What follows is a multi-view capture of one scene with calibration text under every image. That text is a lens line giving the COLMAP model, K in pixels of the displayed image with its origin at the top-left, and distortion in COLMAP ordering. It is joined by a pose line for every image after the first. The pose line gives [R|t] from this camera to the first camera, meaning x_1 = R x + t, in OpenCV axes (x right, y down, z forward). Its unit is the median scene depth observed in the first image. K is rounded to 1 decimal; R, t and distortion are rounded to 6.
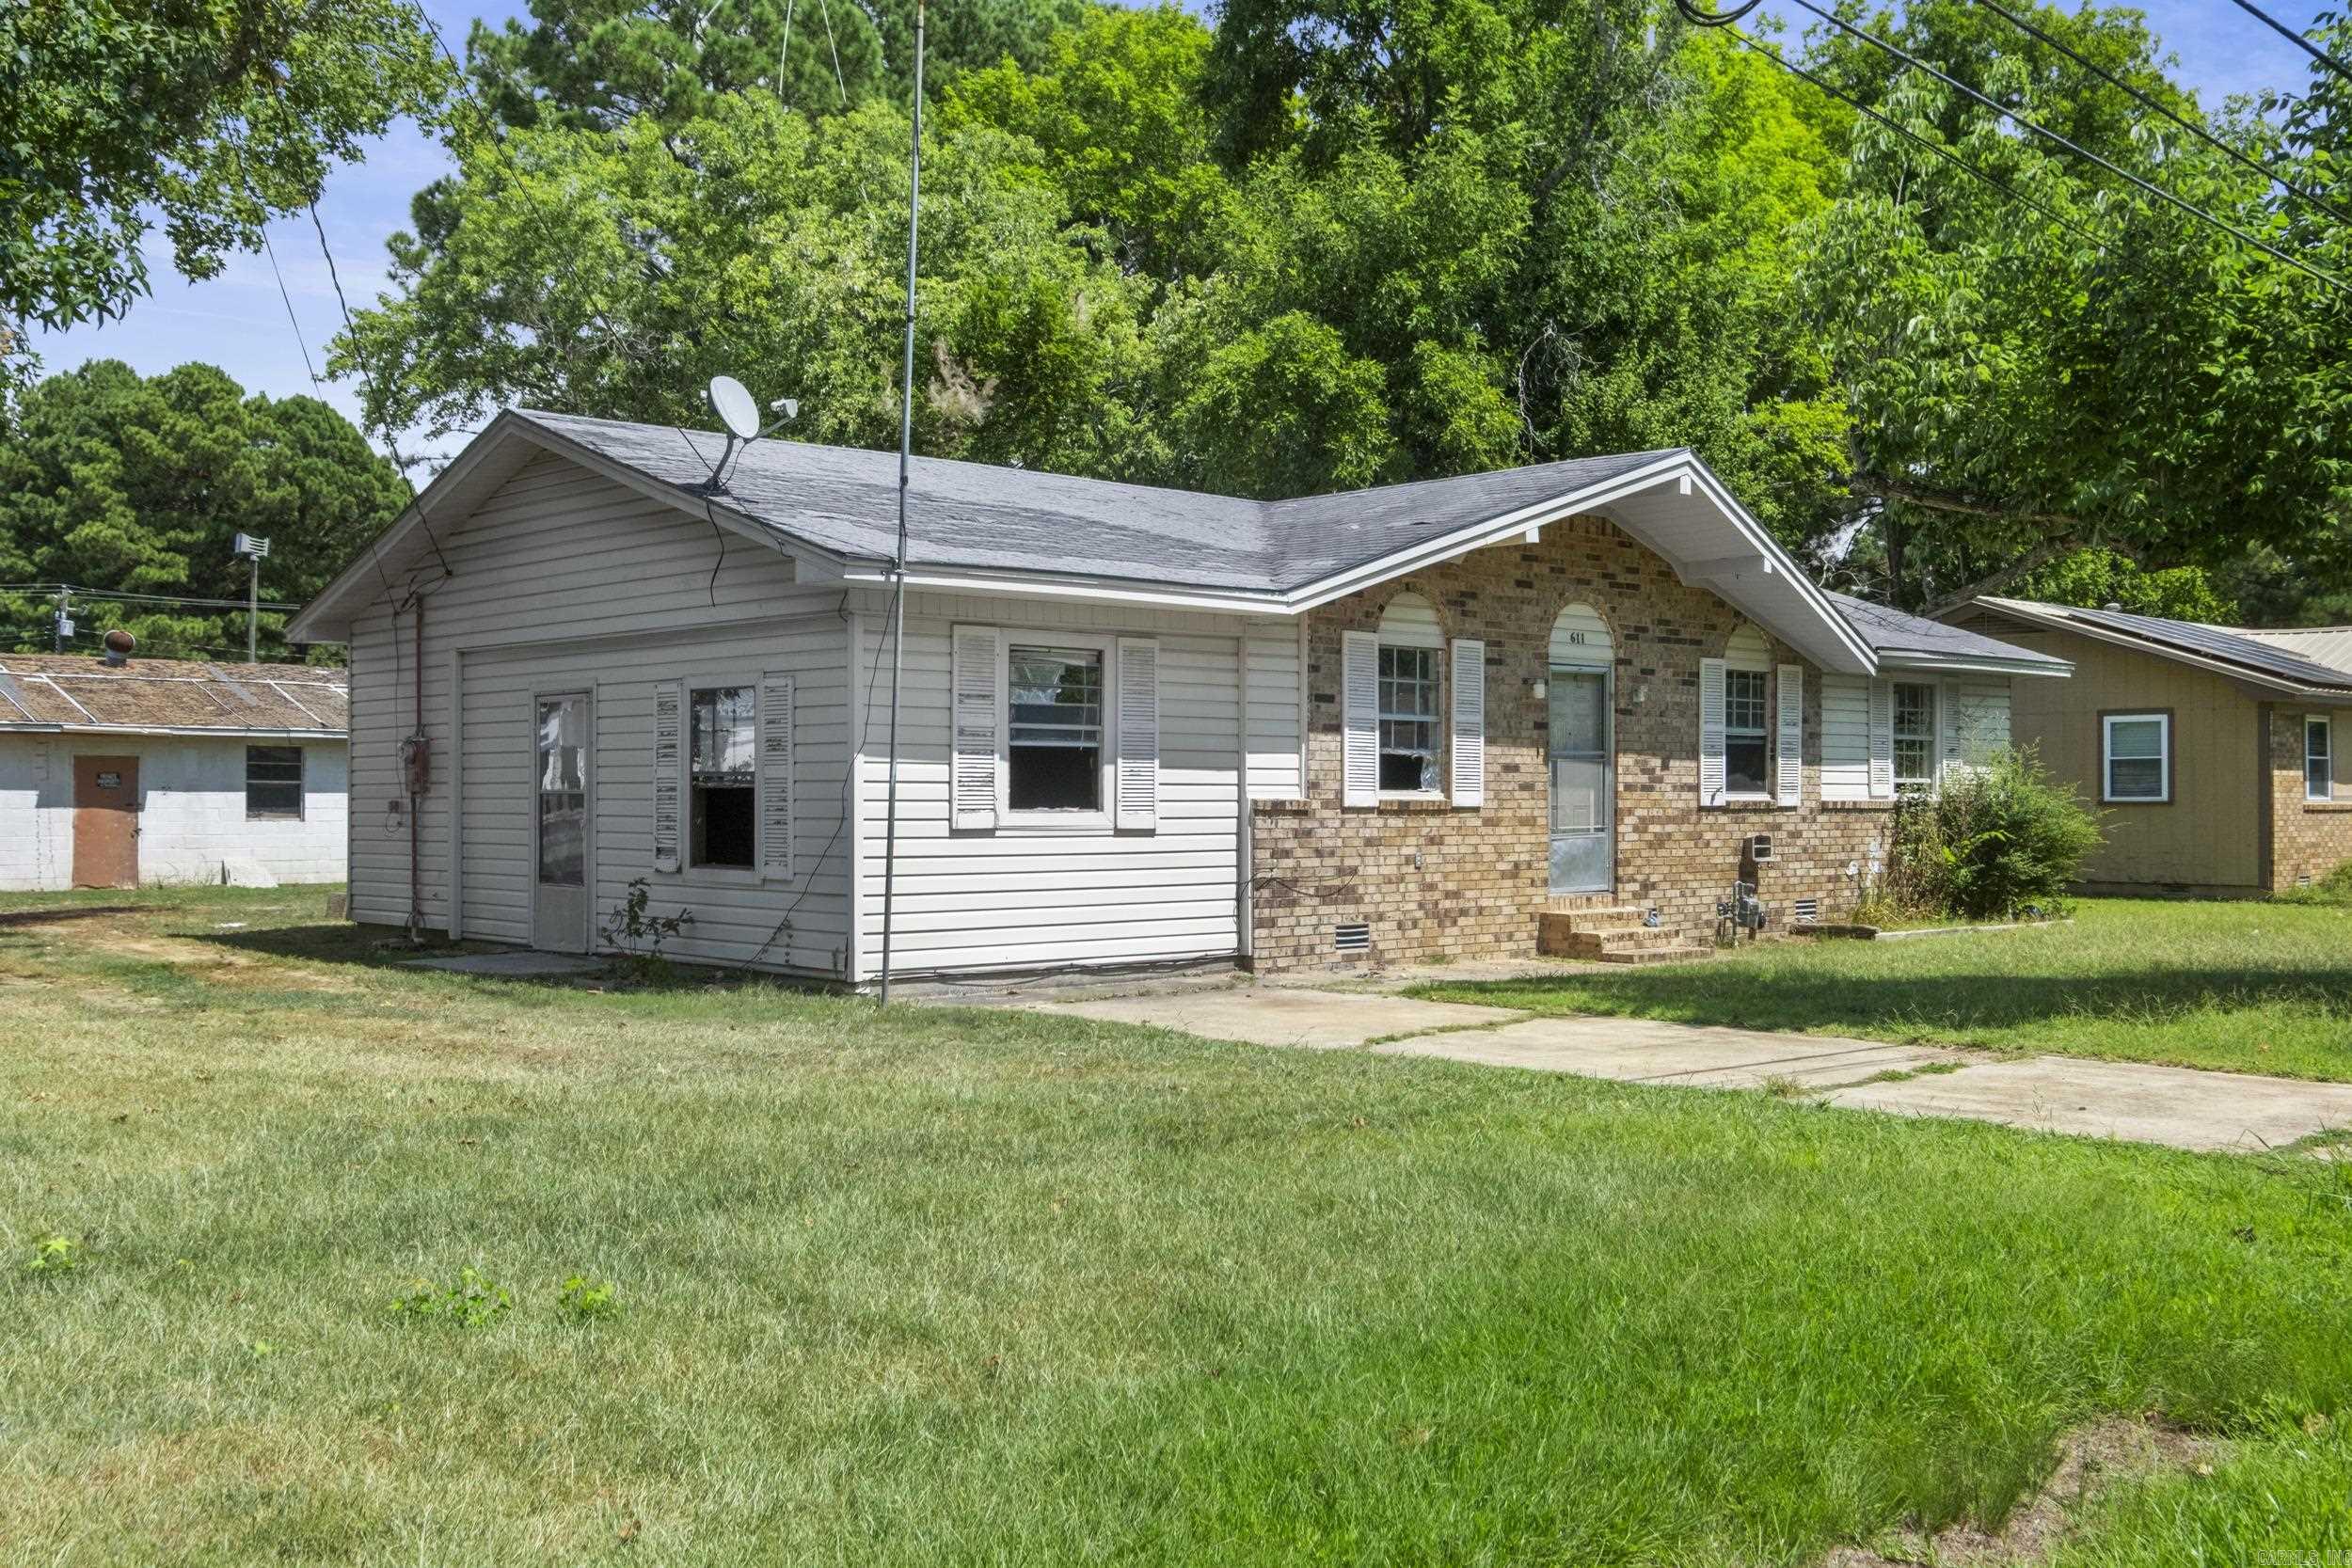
lens RADIAL K [[2227.7, 0, 1177.1], [0, 2227.7, 793.0], [0, 0, 1]] dist [0.019530, 0.000000]
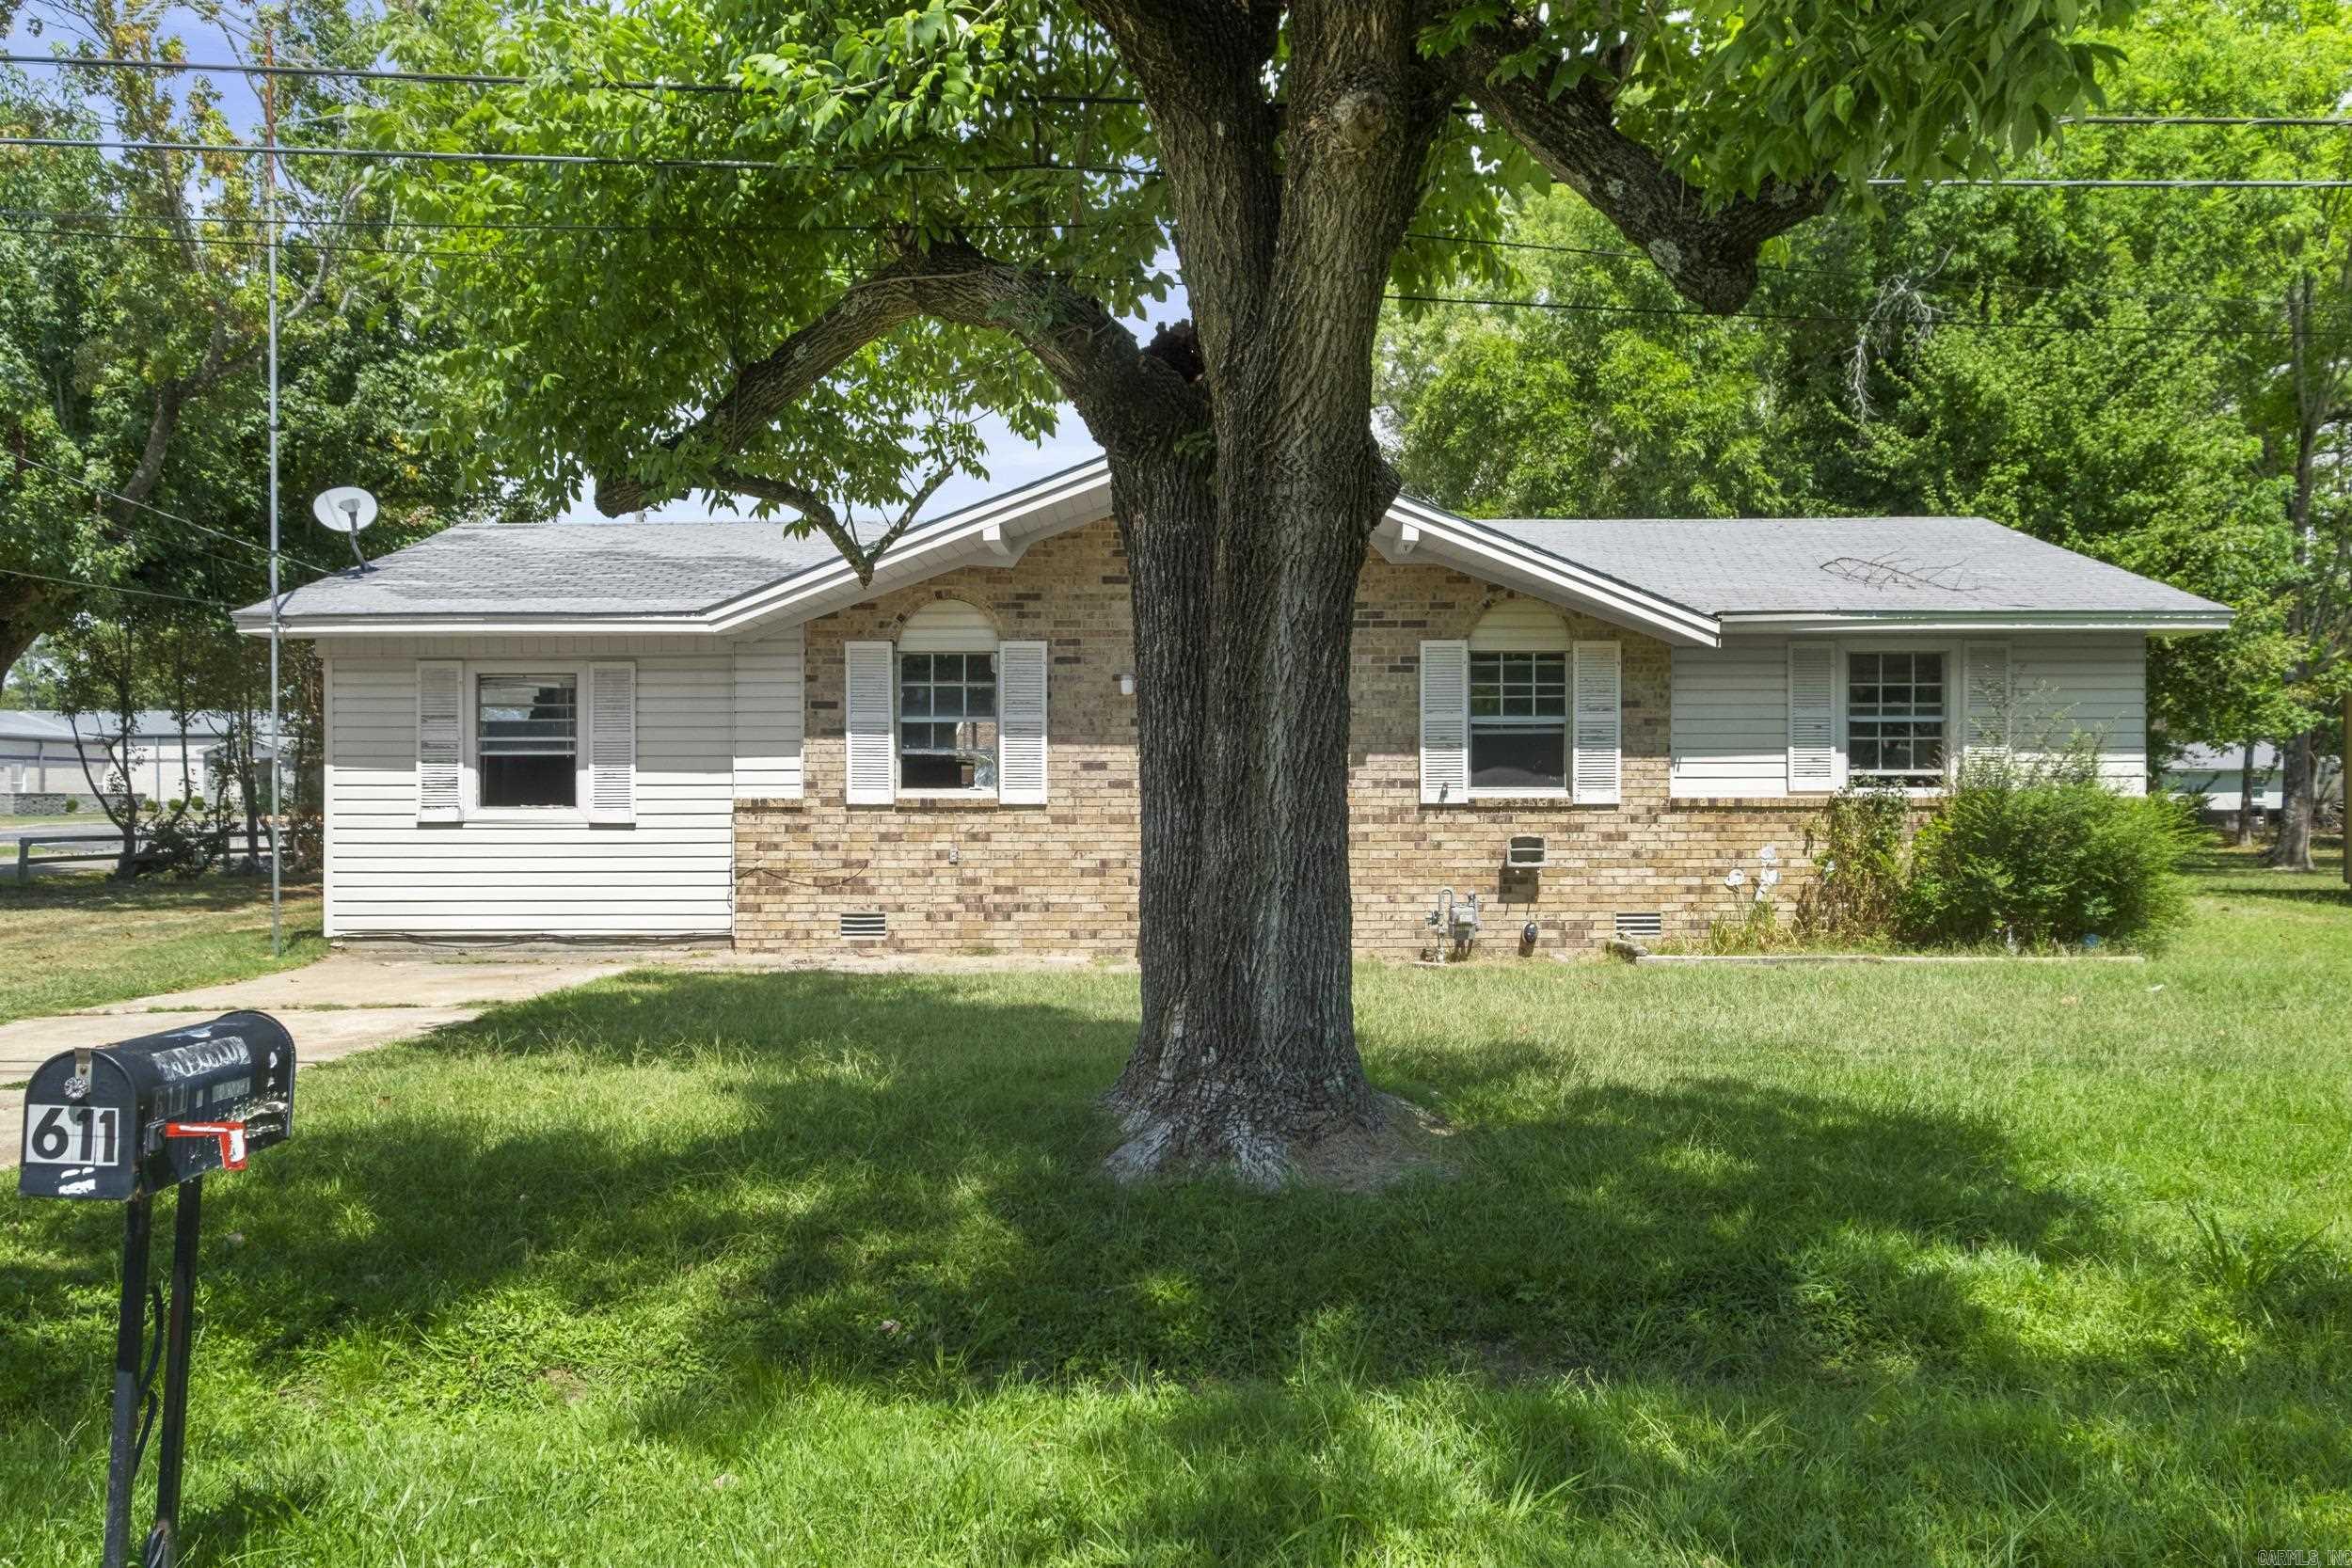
lens RADIAL K [[1666.7, 0, 1197.1], [0, 1666.7, 824.6], [0, 0, 1]] dist [-0.017521, 0.002734]
pose [[0.729108, 0.009328, -0.684335, 0.711574], [0.004019, 0.999832, 0.017911, 0.002012], [0.684387, -0.015809, 0.728948, 0.496520]]
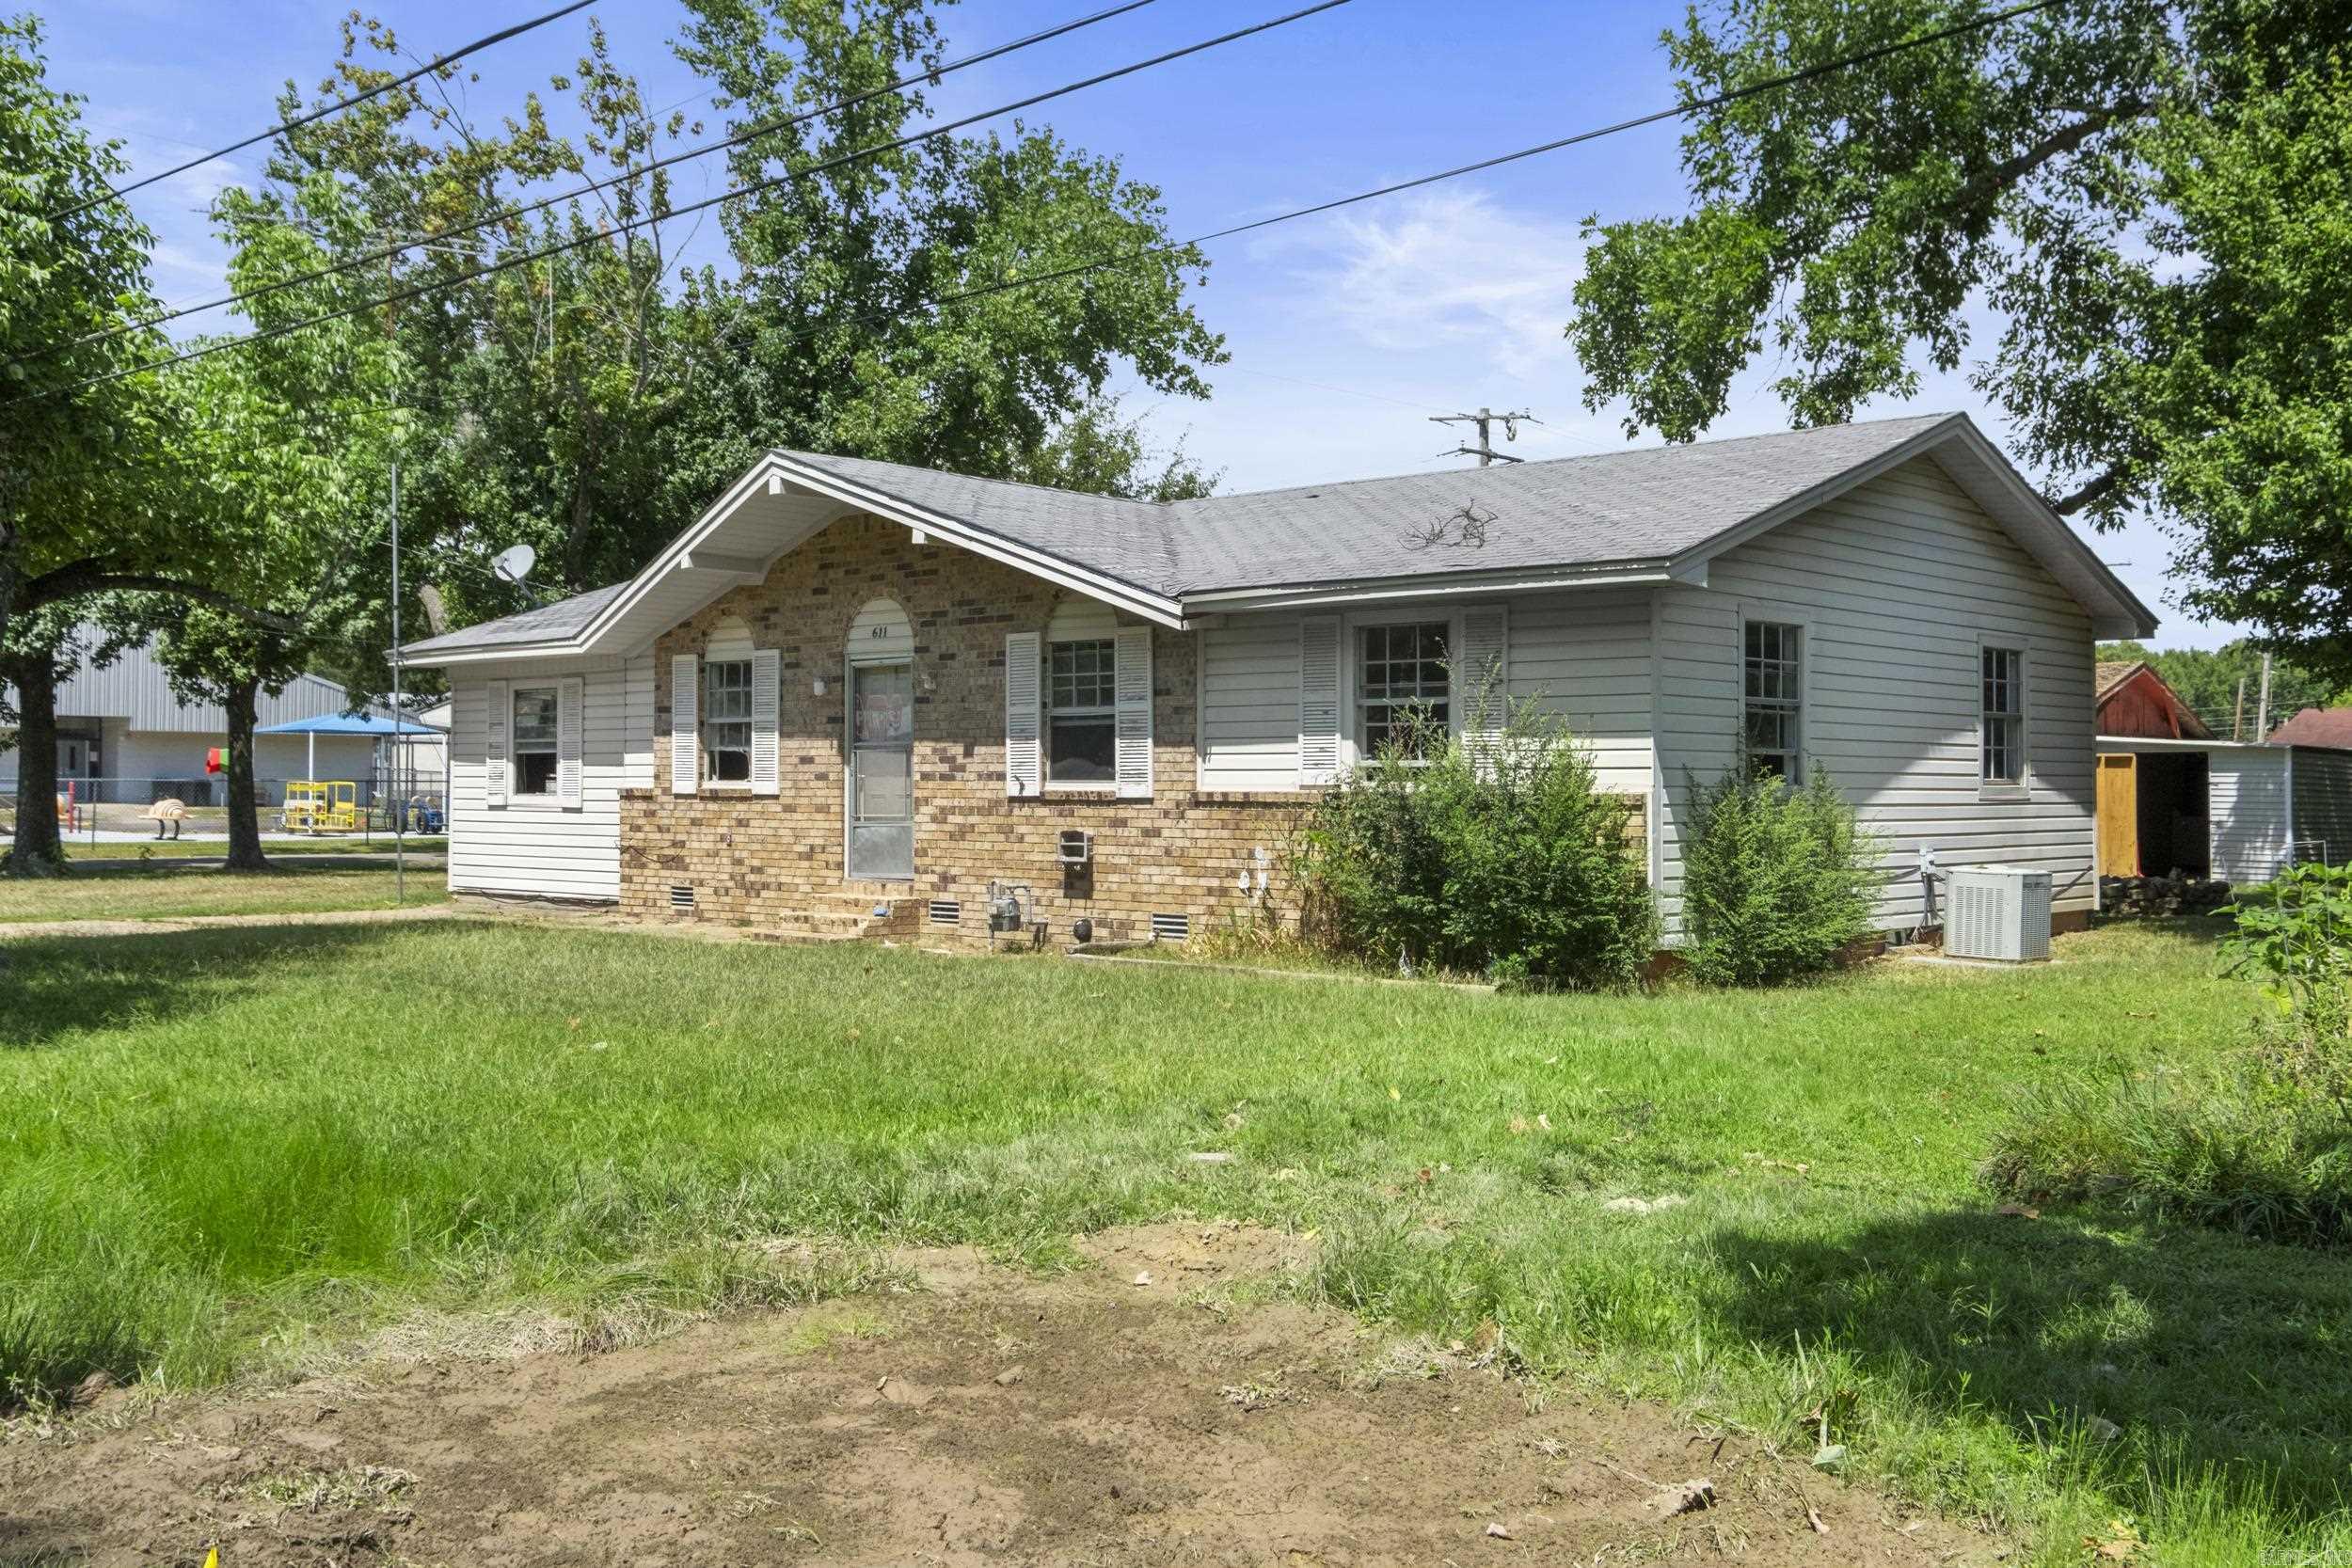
lens RADIAL K [[2227.7, 0, 1174.6], [0, 2227.7, 778.9], [0, 0, 1]] dist [0.019530, 0.000000]
pose [[0.079998, -0.002169, -0.996793, 1.293045], [0.001255, 0.999997, -0.002075, 0.000817], [0.996794, -0.001085, 0.080001, 1.117964]]
